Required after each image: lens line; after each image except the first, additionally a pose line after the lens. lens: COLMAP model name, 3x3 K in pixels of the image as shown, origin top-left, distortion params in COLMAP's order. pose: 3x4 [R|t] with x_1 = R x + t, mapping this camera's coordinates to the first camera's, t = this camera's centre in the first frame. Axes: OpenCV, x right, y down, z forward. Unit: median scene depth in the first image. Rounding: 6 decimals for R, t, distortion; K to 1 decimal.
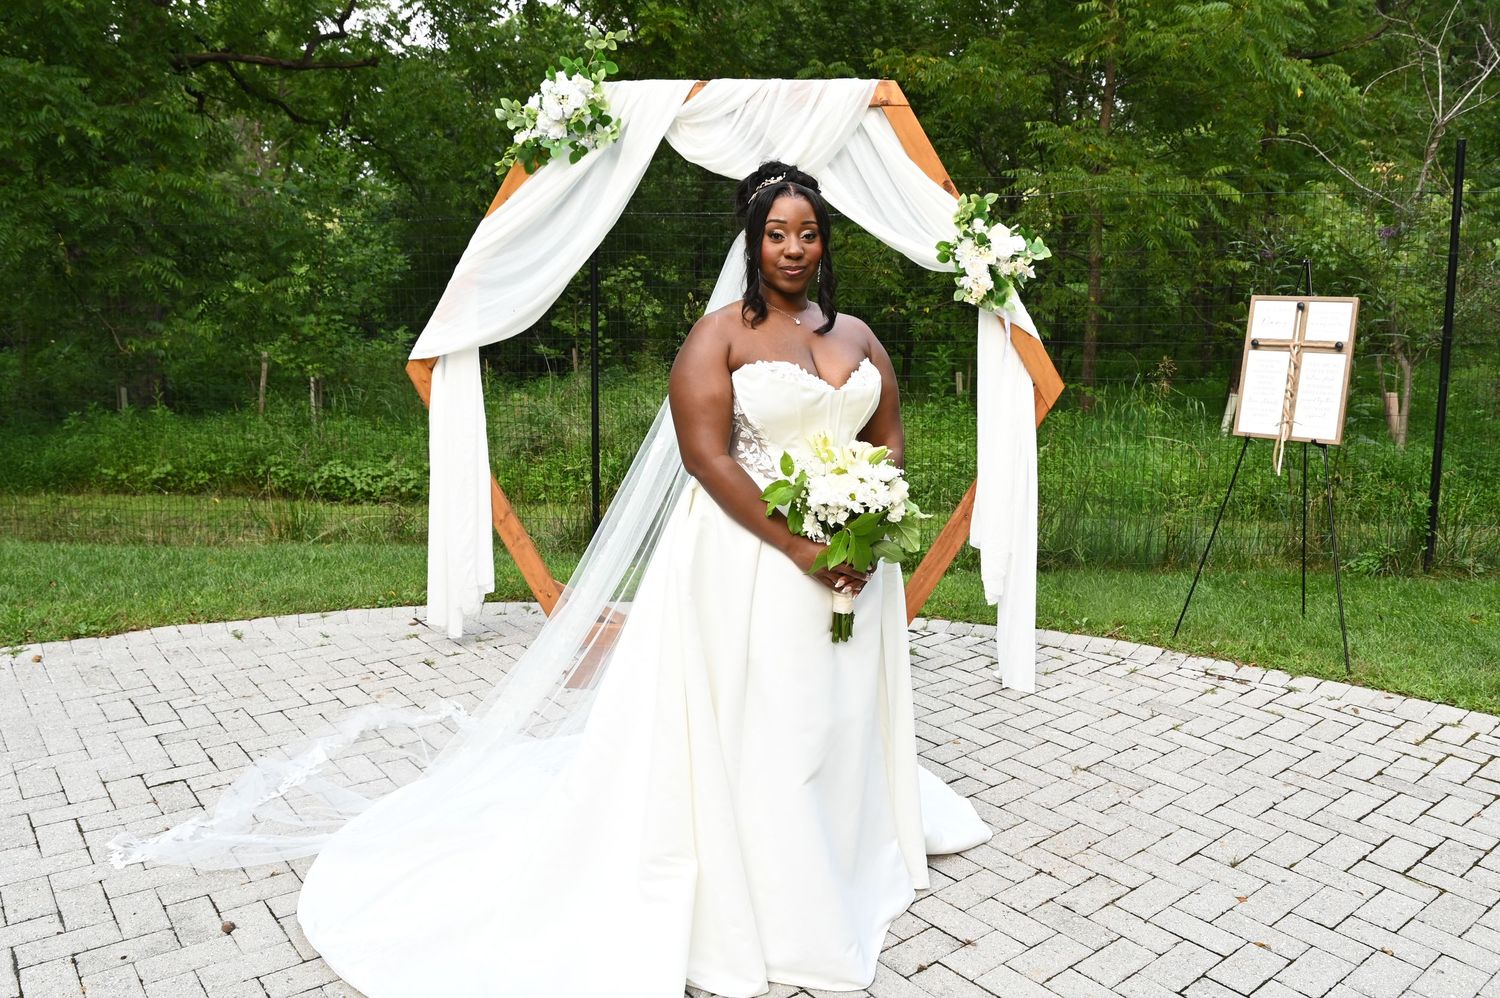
lens RADIAL K [[1109.5, 0, 744.7], [0, 1109.5, 407.7], [0, 0, 1]] dist [-0.091119, 0.030697]
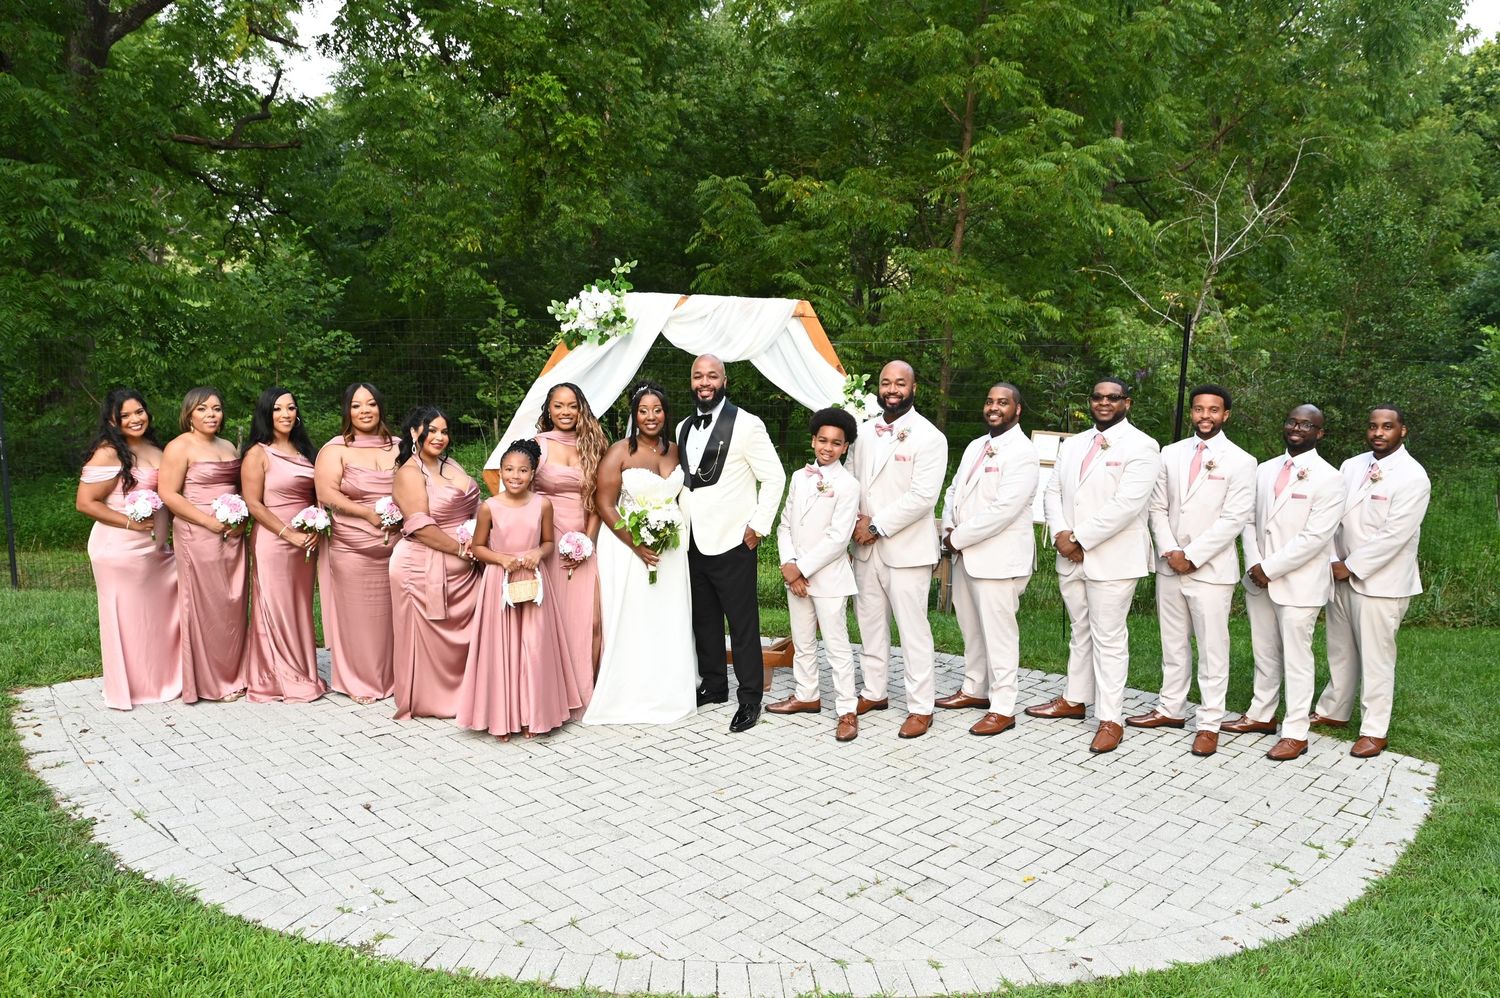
lens RADIAL K [[1030.5, 0, 738.7], [0, 1030.5, 507.3], [0, 0, 1]] dist [-0.067233, -0.003636]
pose [[0.994415, 0.007605, 0.105265, -0.108483], [-0.011912, 0.999115, 0.040350, -0.053382], [-0.104865, -0.041379, 0.993625, -0.441219]]
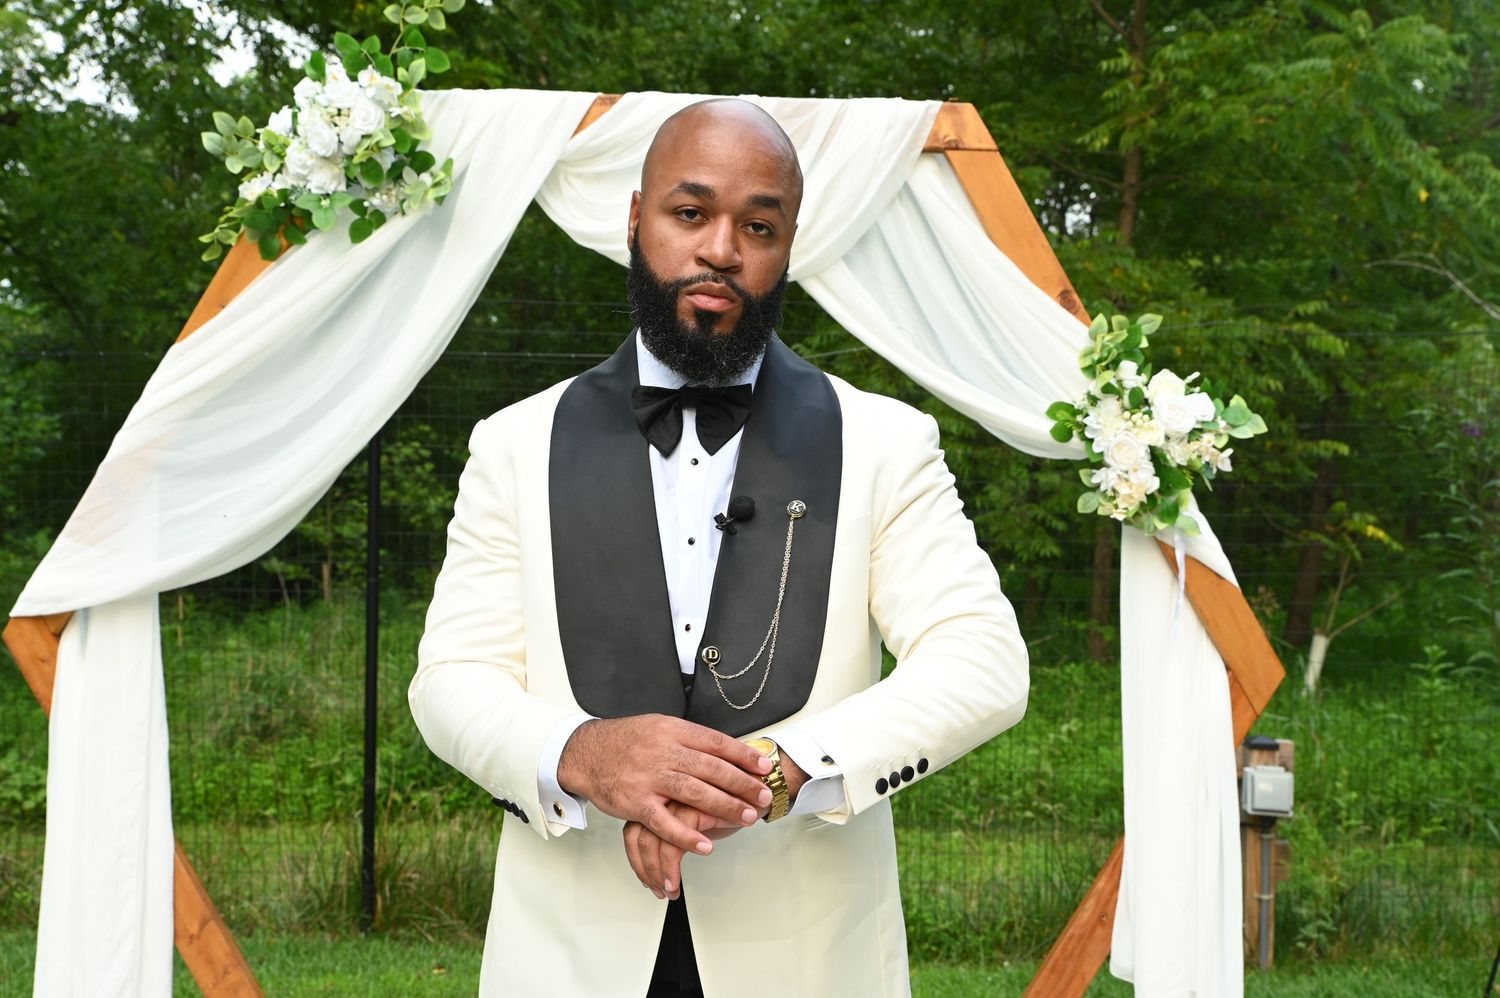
lens RADIAL K [[1583.3, 0, 759.4], [0, 1583.3, 504.8], [0, 0, 1]] dist [0.028798, 0.000000]
pose [[0.993272, 0.009126, 0.115443, -0.050315], [0.001153, 0.996061, -0.088662, -0.030146], [-0.115798, 0.088198, 0.989349, 0.238181]]
